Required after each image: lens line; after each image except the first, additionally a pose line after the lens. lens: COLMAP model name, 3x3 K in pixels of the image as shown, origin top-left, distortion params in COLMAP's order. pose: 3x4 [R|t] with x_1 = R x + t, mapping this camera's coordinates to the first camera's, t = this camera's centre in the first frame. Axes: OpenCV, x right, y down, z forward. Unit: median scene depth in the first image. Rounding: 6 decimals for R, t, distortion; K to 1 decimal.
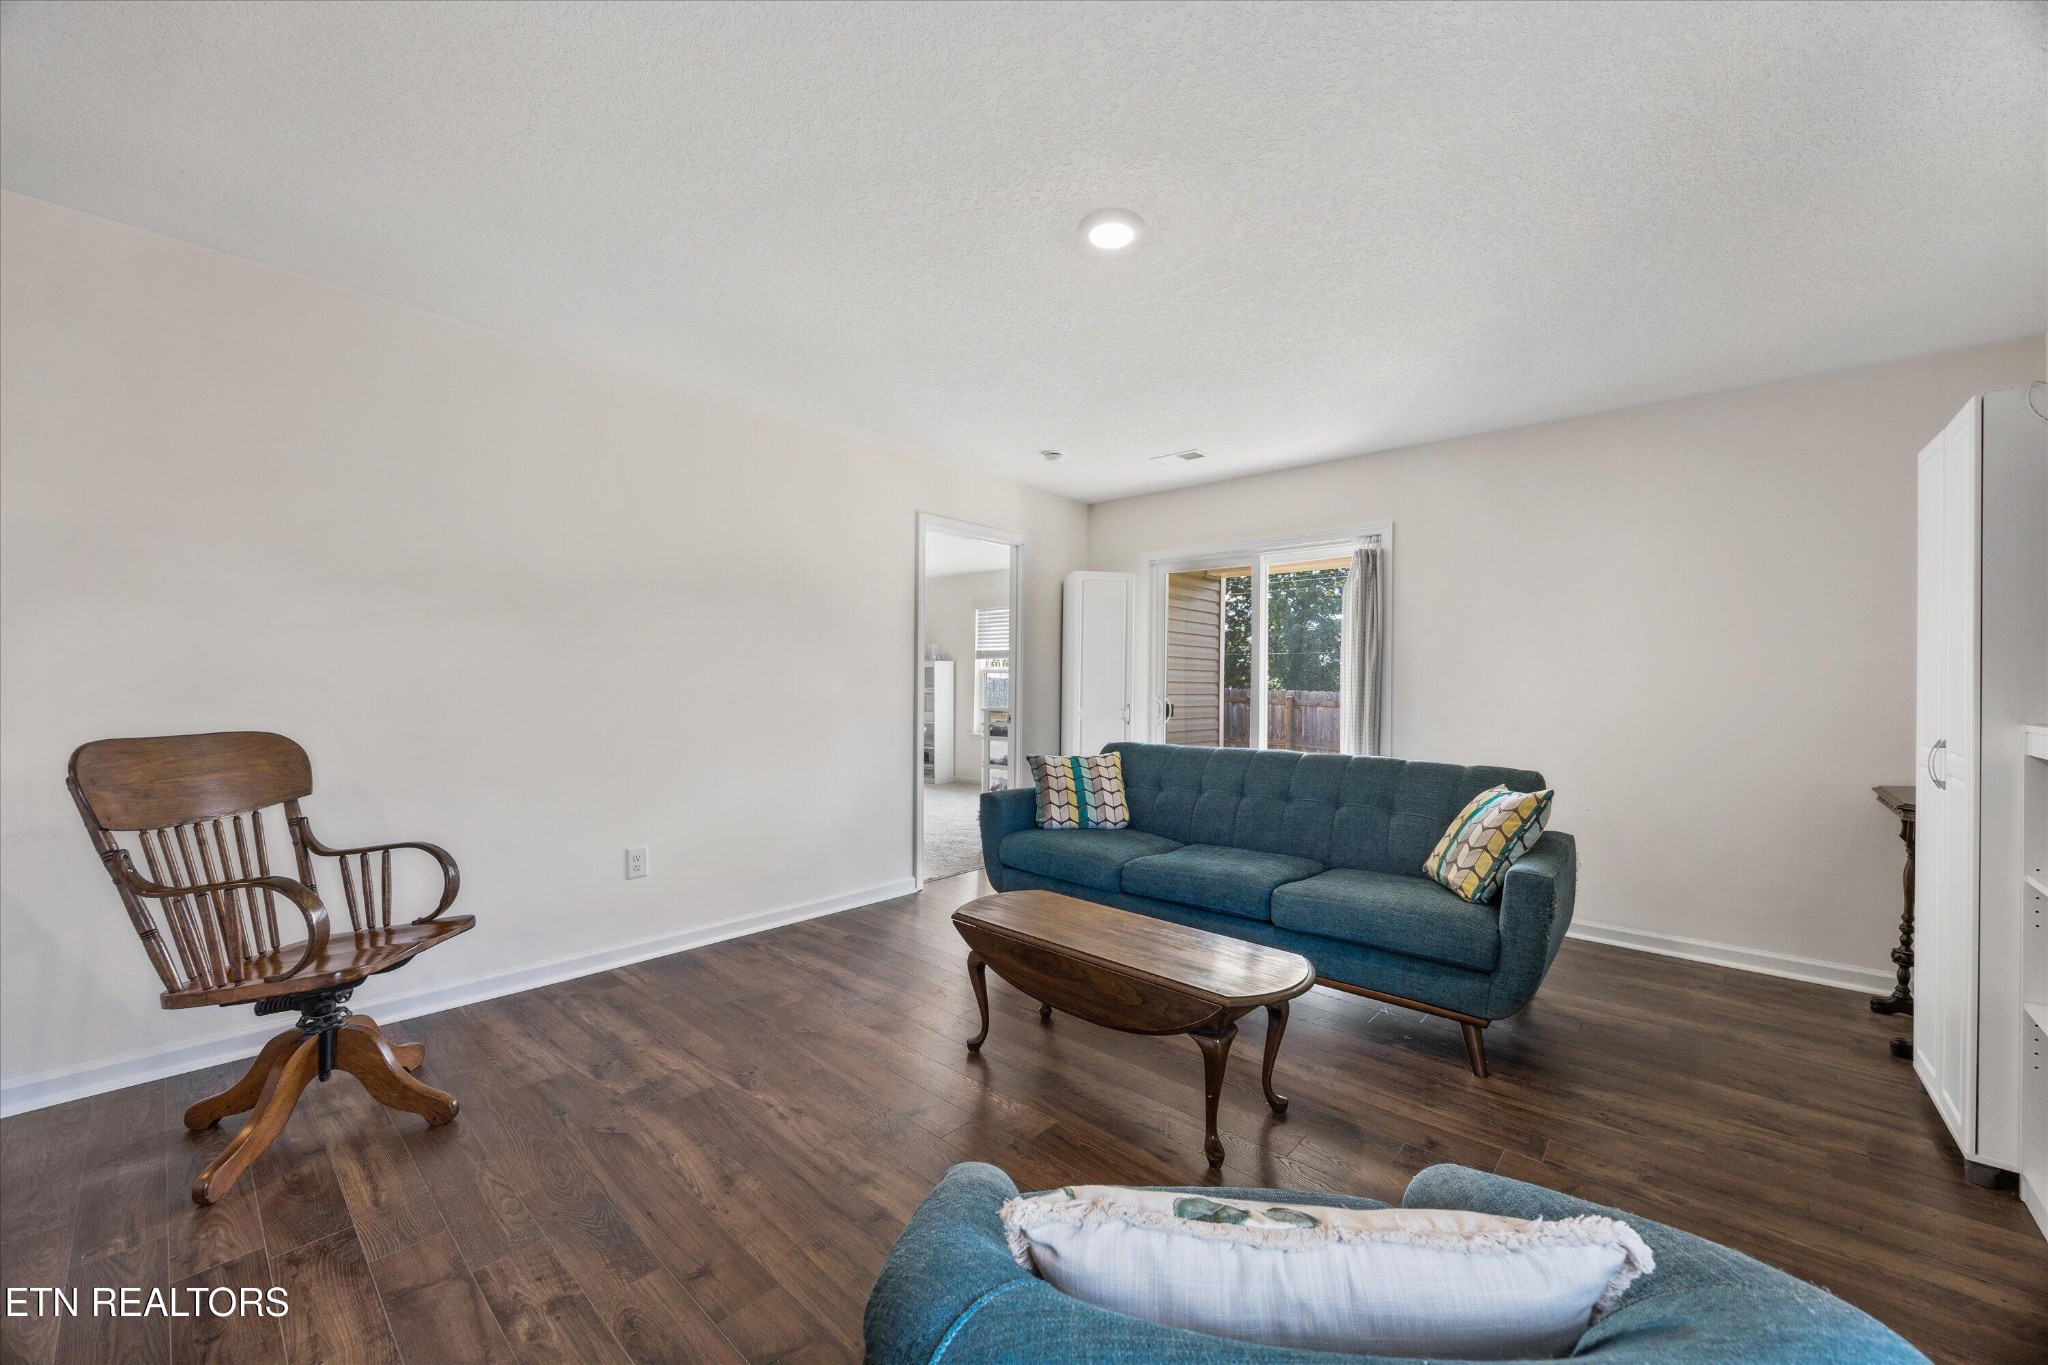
lens RADIAL K [[780.8, 0, 1028.9], [0, 780.8, 684.5], [0, 0, 1]] dist [-0.002310, -0.000062]
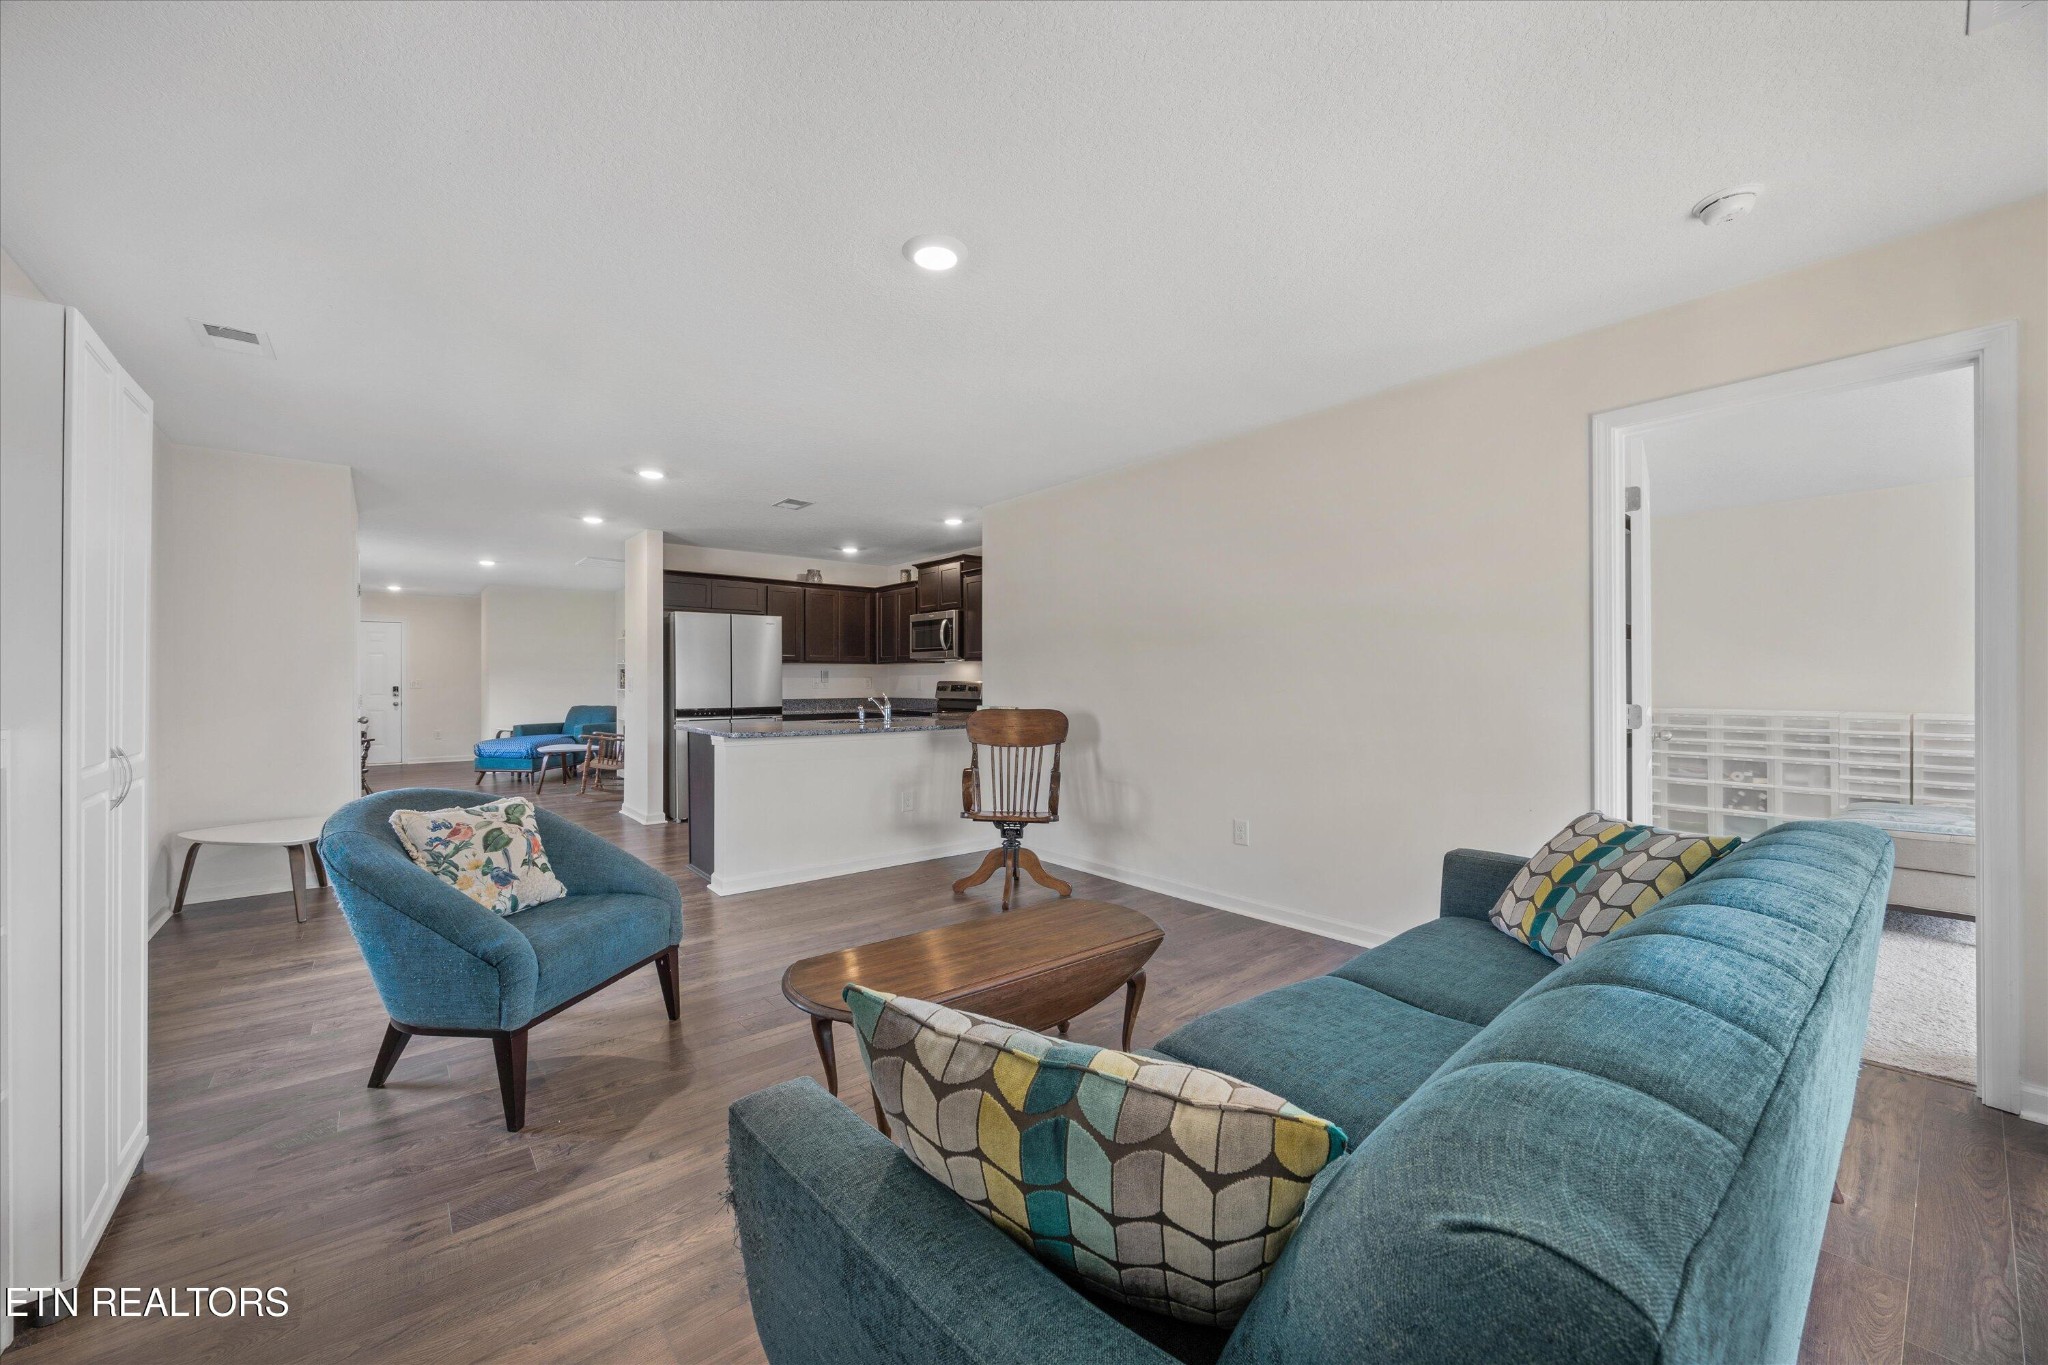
lens RADIAL K [[780.8, 0, 1023.4], [0, 780.8, 685.8], [0, 0, 1]] dist [-0.002310, -0.000062]
pose [[-0.134696, -0.001944, -0.990885, 0.963415], [-0.003714, 0.999992, -0.001457, 0.002505], [0.990880, 0.003484, -0.134702, 1.057336]]
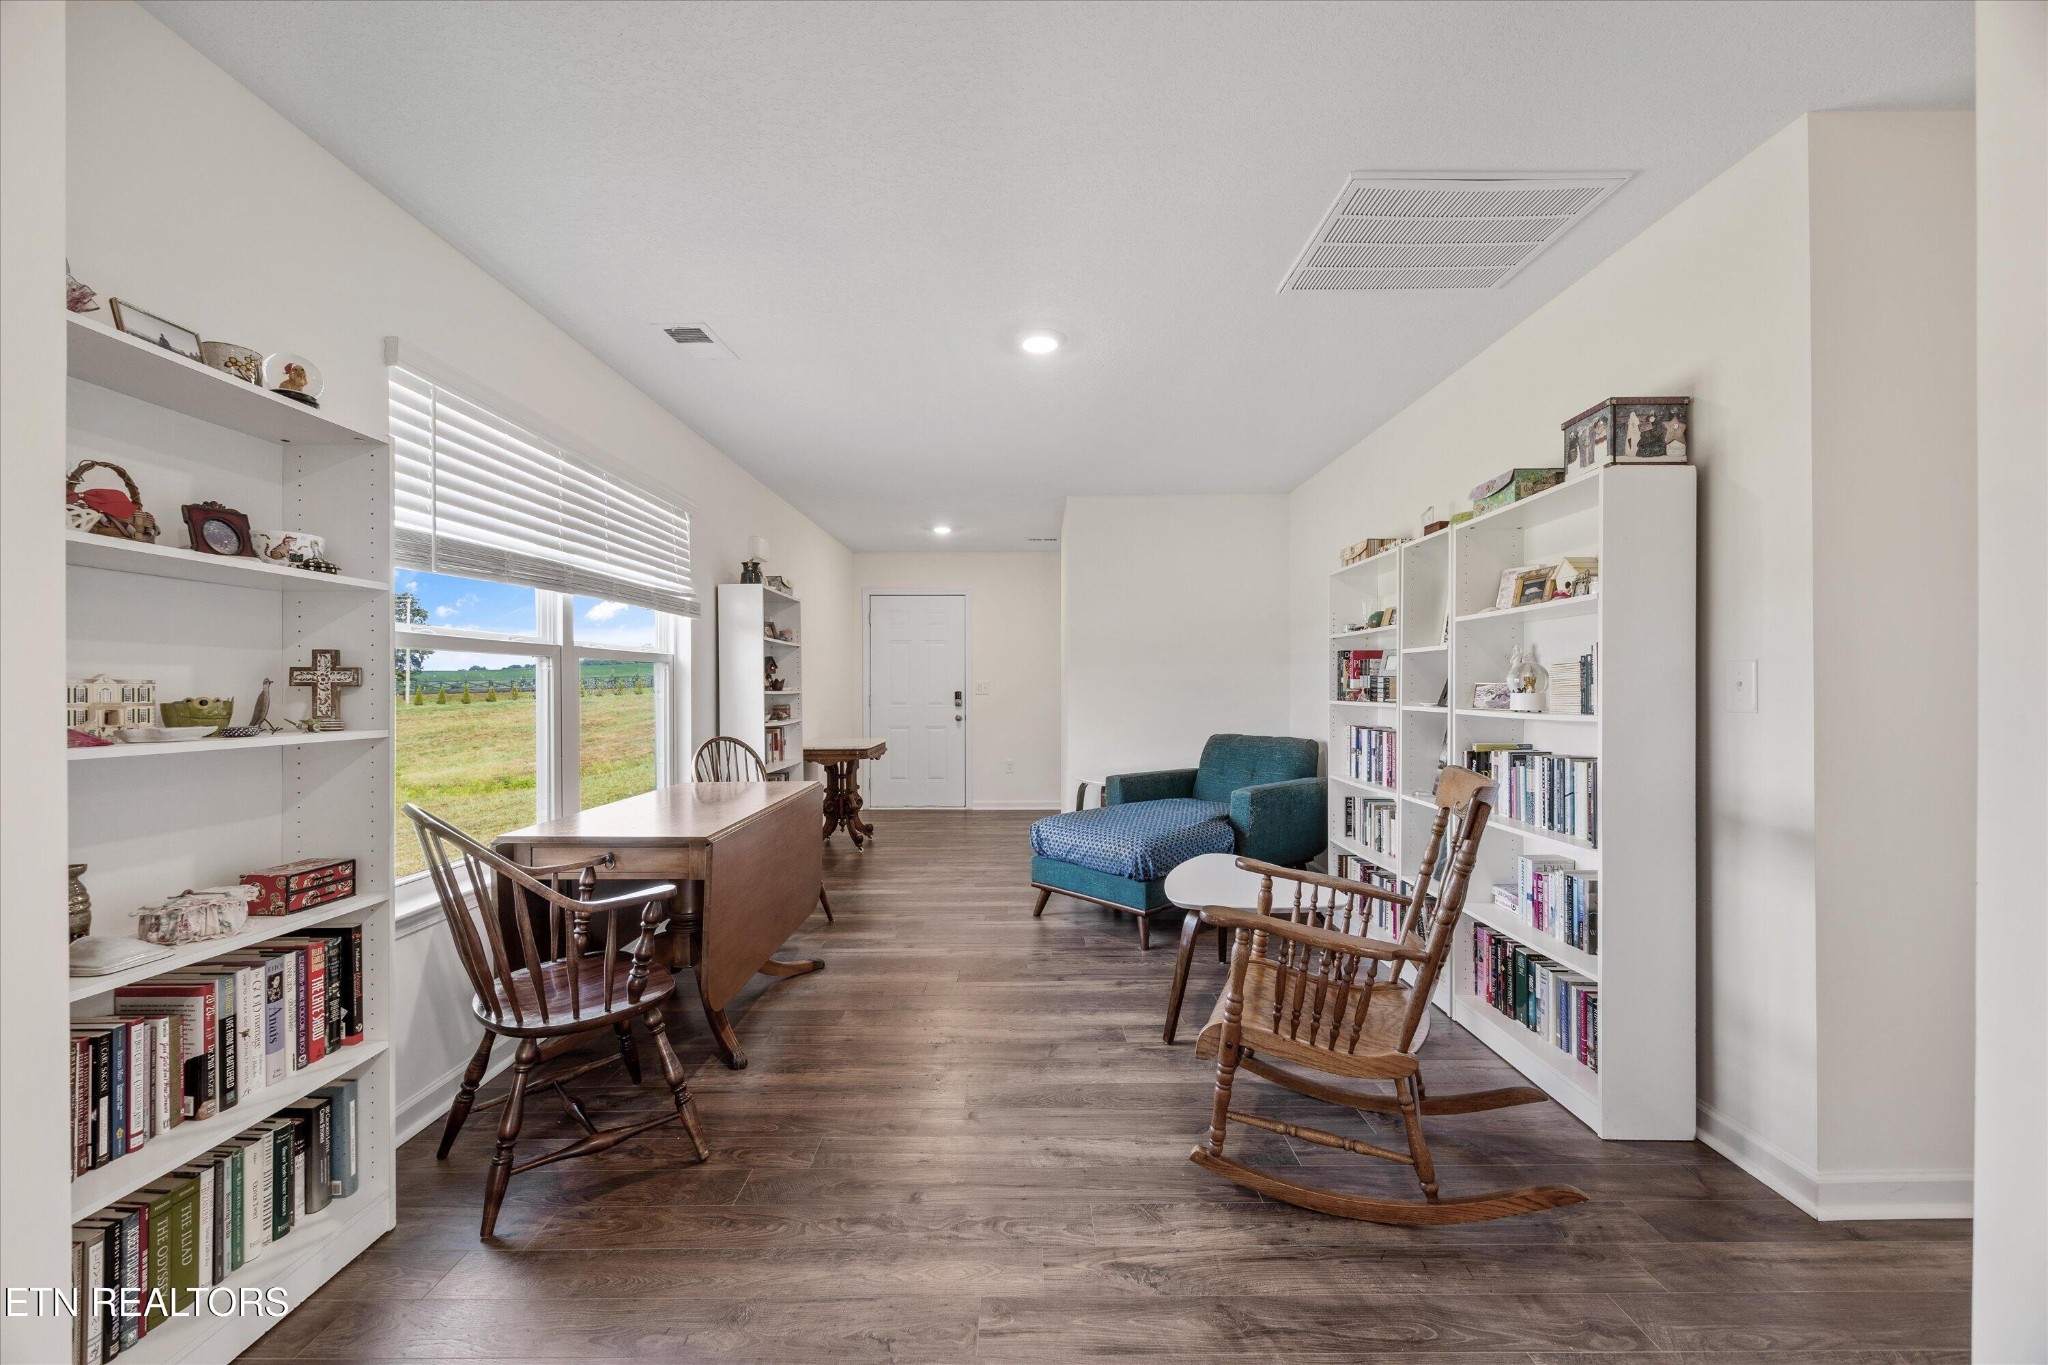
lens RADIAL K [[780.8, 0, 1013.4], [0, 780.8, 682.2], [0, 0, 1]] dist [-0.002310, -0.000062]
pose [[-0.742225, -0.004832, -0.670134, -1.039650], [-0.002755, 0.999988, -0.004159, -0.009265], [0.670146, -0.001240, -0.742229, -0.675032]]
